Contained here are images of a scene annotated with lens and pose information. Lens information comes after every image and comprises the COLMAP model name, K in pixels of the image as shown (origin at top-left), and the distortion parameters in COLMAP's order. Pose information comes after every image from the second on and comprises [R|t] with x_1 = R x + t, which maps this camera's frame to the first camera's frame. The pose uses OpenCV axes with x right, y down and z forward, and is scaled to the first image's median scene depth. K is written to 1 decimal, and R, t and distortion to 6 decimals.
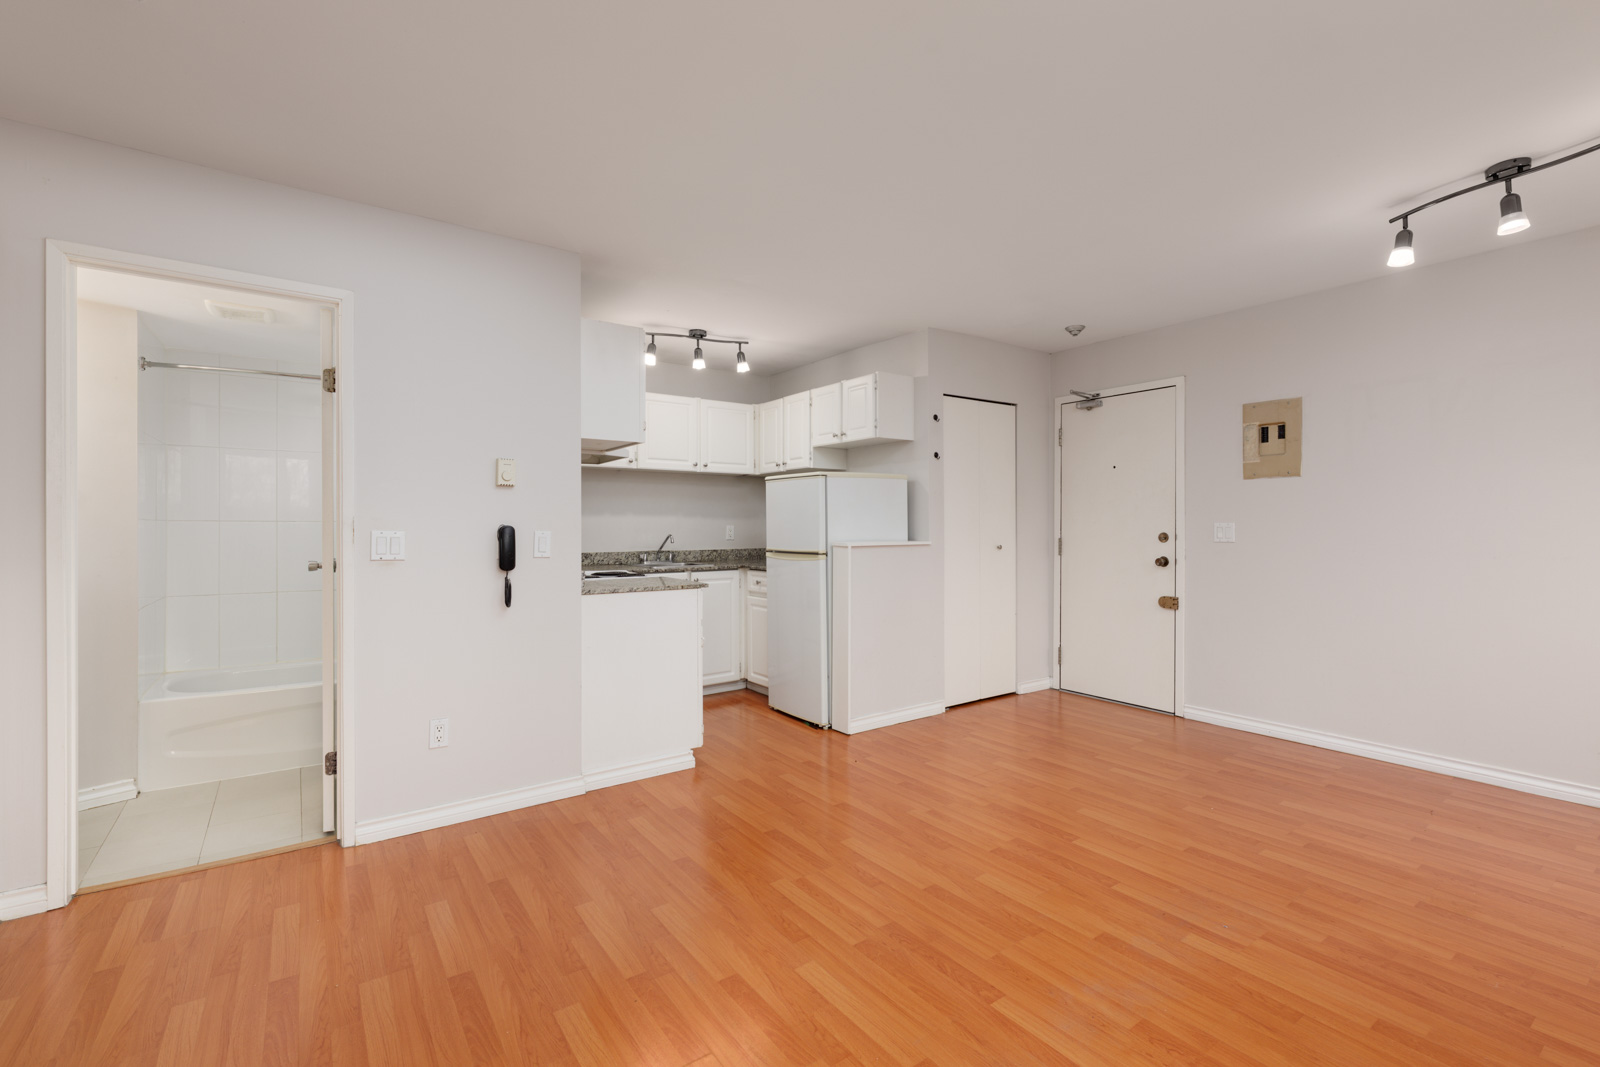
lens RADIAL K [[710.7, 0, 815.8], [0, 710.7, 525.0], [0, 0, 1]] dist [0.000454, 0.001229]
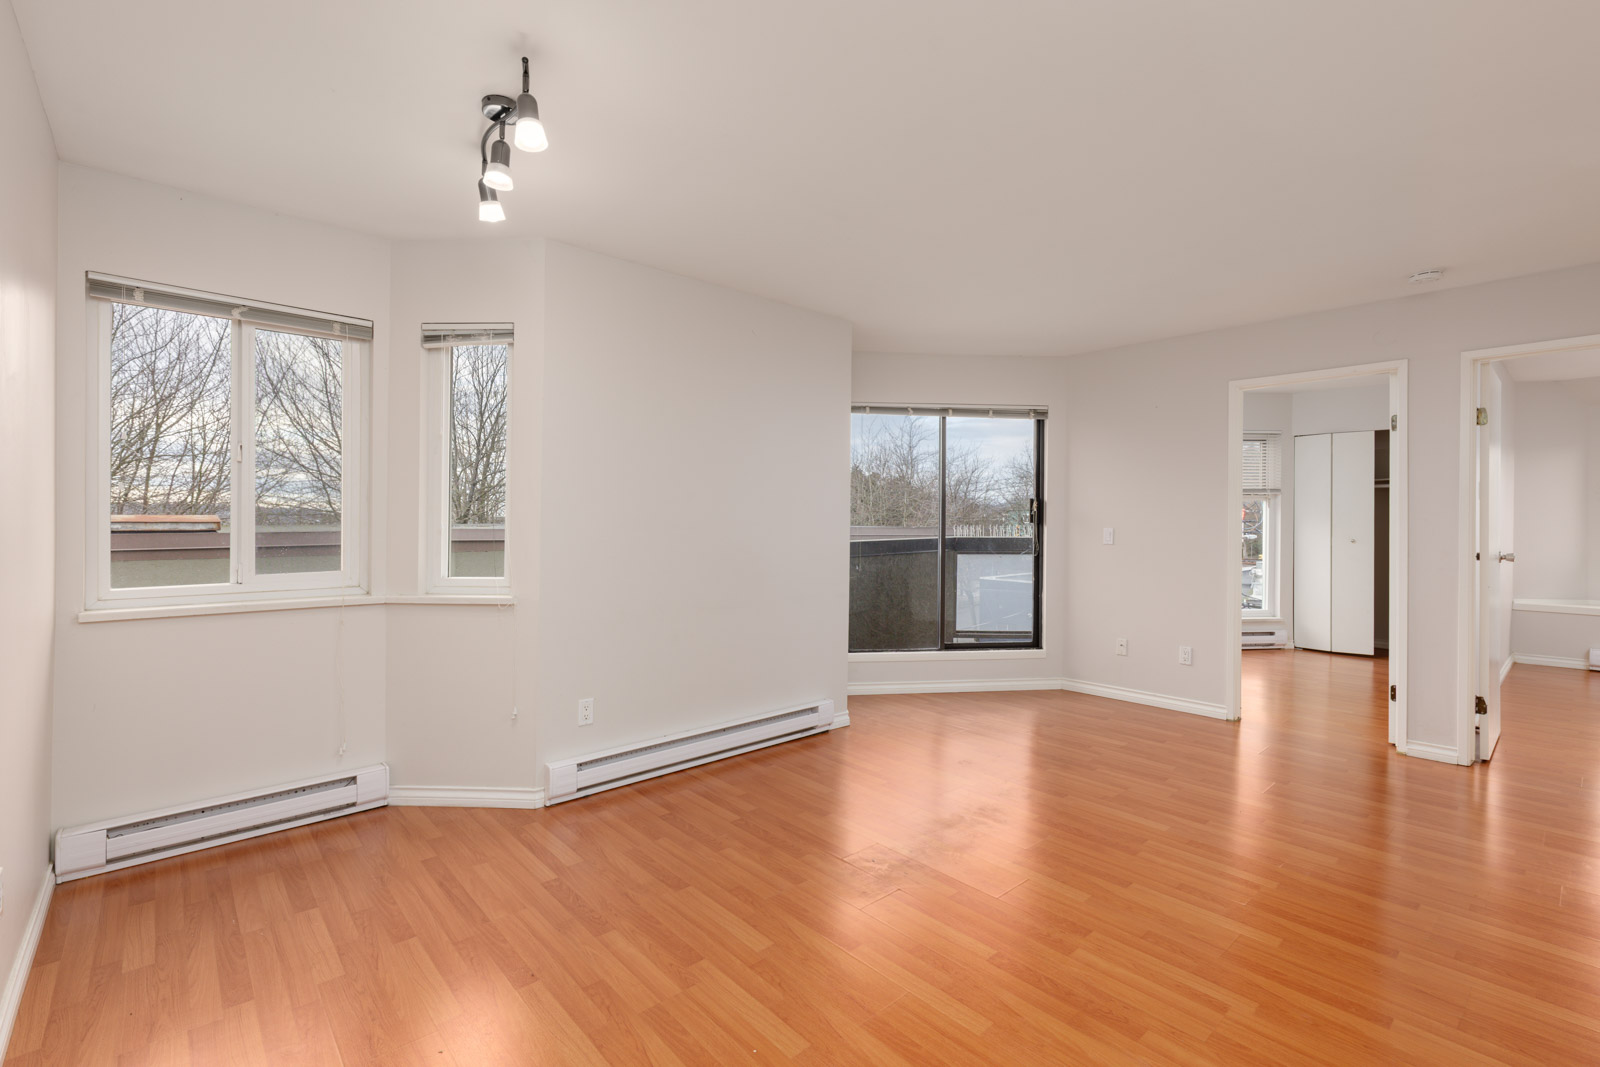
lens RADIAL K [[710.7, 0, 799.0], [0, 710.7, 531.7], [0, 0, 1]] dist [0.000454, 0.001229]
pose [[-0.995937, 0.002479, -0.090015, 0.420896], [0.001481, 0.999937, 0.011158, -0.010144], [0.090037, 0.010979, -0.995878, 1.143181]]
